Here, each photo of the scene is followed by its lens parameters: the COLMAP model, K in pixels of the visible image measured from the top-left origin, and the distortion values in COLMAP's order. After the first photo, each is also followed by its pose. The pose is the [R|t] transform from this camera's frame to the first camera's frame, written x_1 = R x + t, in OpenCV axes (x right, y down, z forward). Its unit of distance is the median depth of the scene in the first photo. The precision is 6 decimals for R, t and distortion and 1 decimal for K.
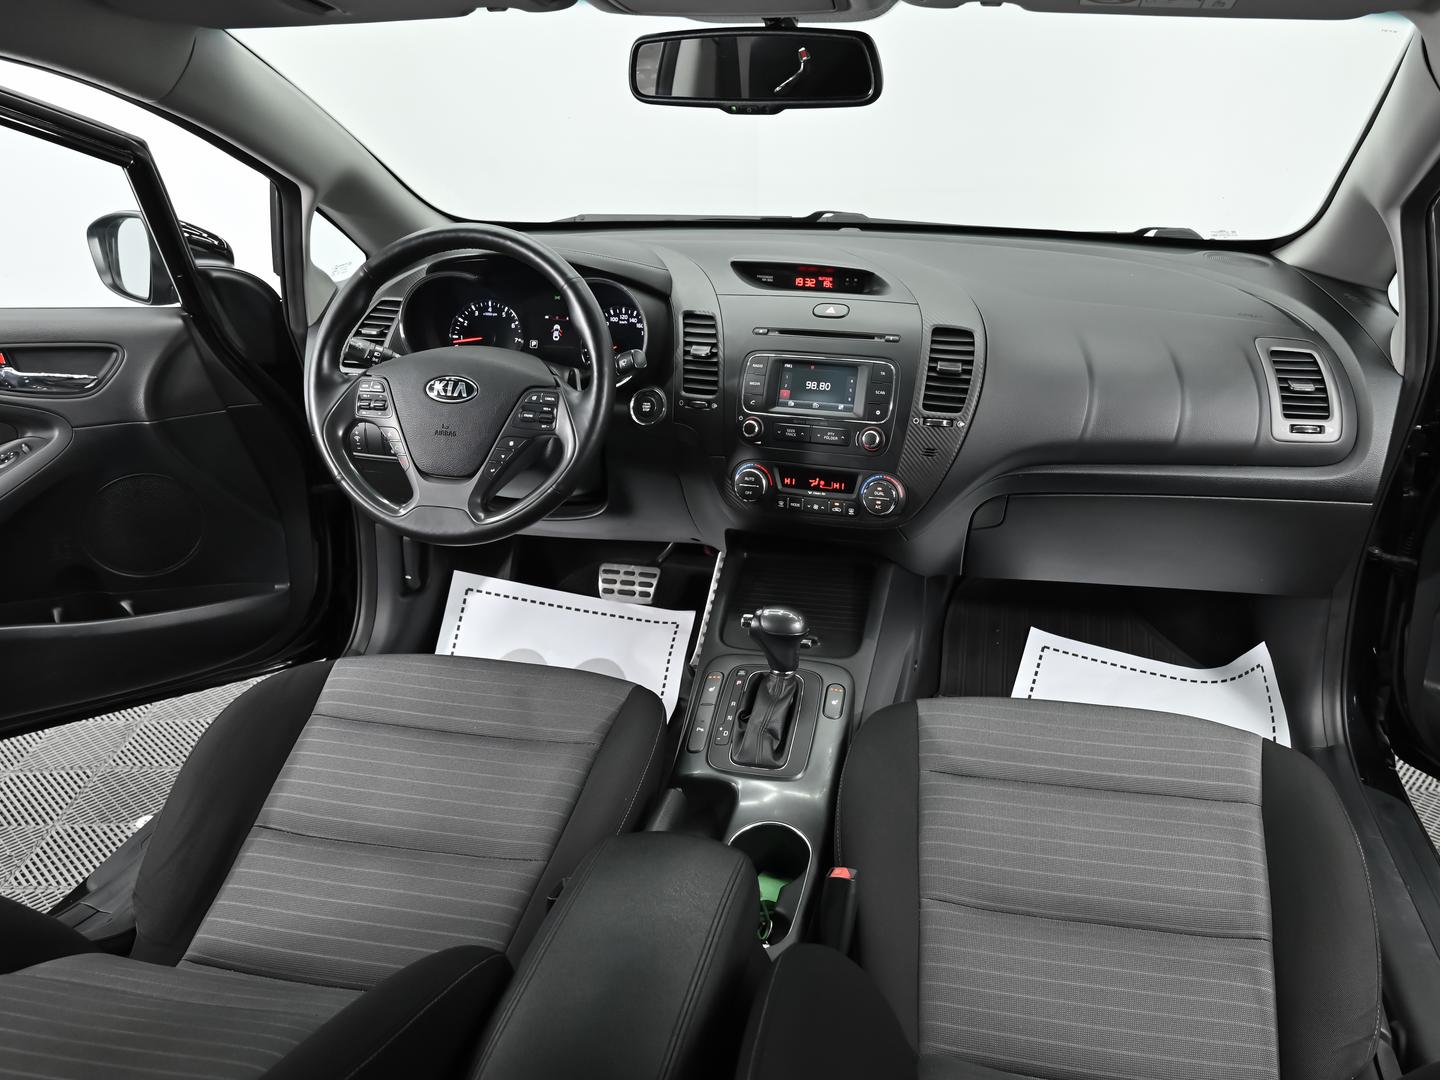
lens RADIAL K [[1181.9, 0, 765.4], [0, 1181.9, 510.1], [0, 0, 1]] dist [-0.034234, -0.001228]
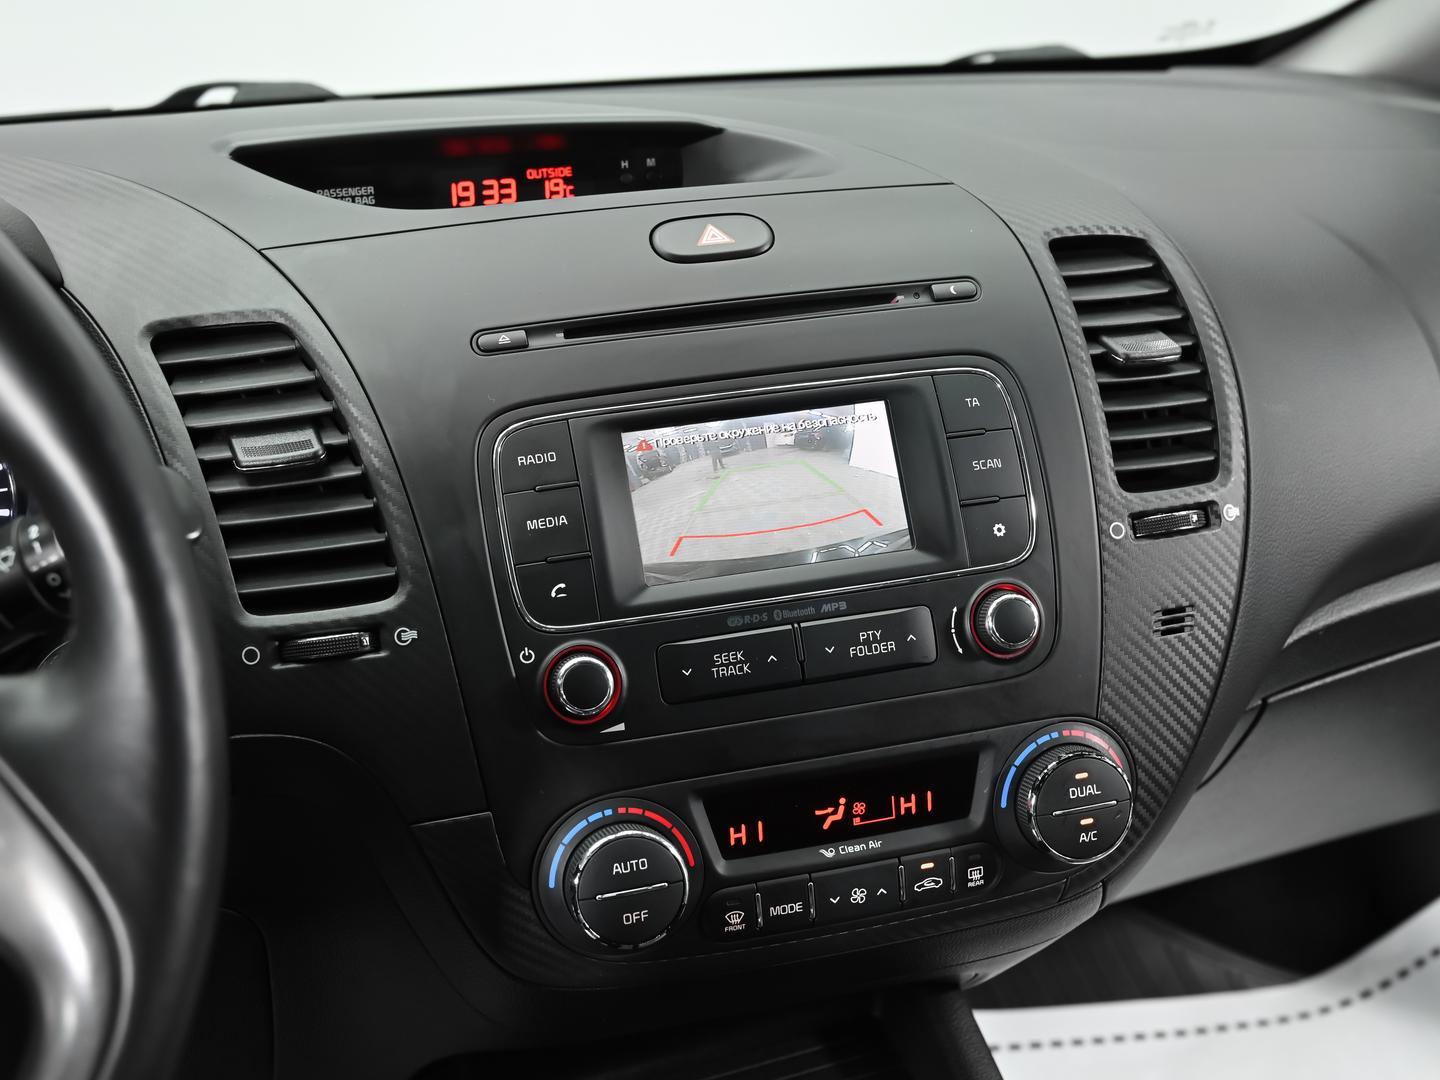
lens RADIAL K [[1866.1, 0, 720.0], [0, 1866.1, 540.0], [0, 0, 1]] dist [-0.006444, 0.030101]
pose [[0.825363, -0.192105, 0.530915, -0.209240], [0.245687, 0.968841, -0.031383, -0.080507], [-0.508343, 0.156341, 0.846844, 0.617662]]
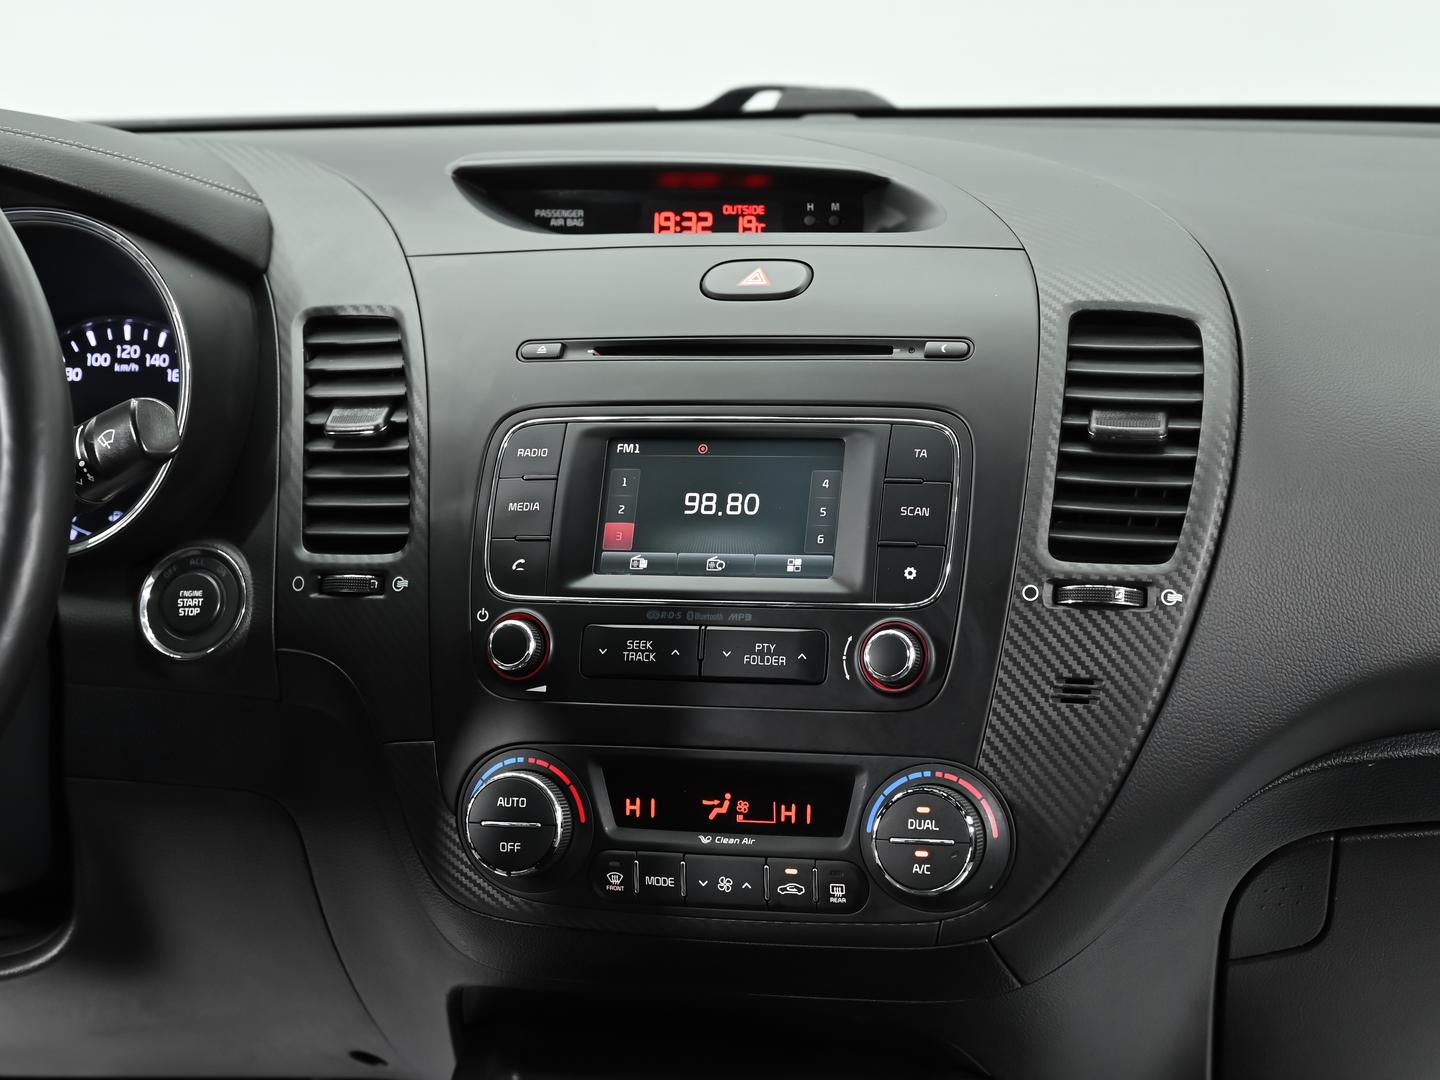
lens RADIAL K [[3444.1, 0, 720.5], [0, 3444.1, 613.5], [0, 0, 1]] dist [-0.036327, -0.032248]
pose [[0.999512, -0.024657, 0.019153, 0.025761], [0.027556, 0.985077, -0.169896, 0.081379], [-0.014678, 0.170341, 0.985276, 0.088781]]
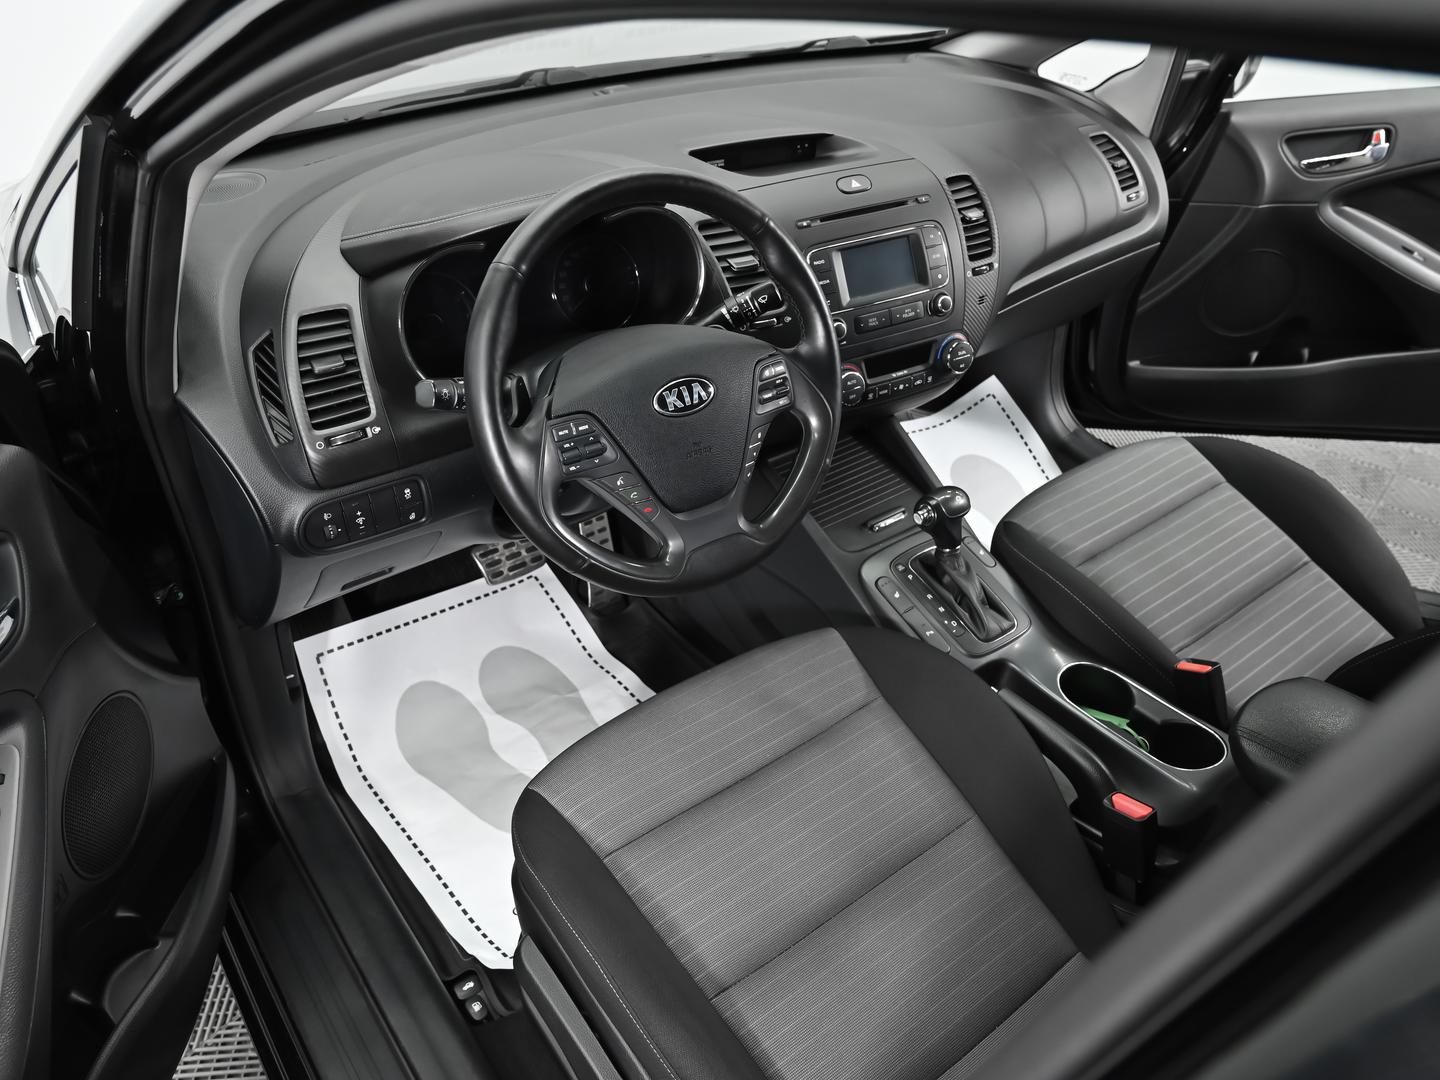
lens RADIAL K [[1046.3, 0, 720.0], [0, 1046.3, 540.0], [0, 0, 1]] dist [-0.003249, 0.000882]
pose [[0.665186, -0.424997, 0.613926, -0.656062], [0.273722, 0.903766, 0.329065, -0.218296], [-0.694697, -0.050844, 0.717503, 0.464239]]
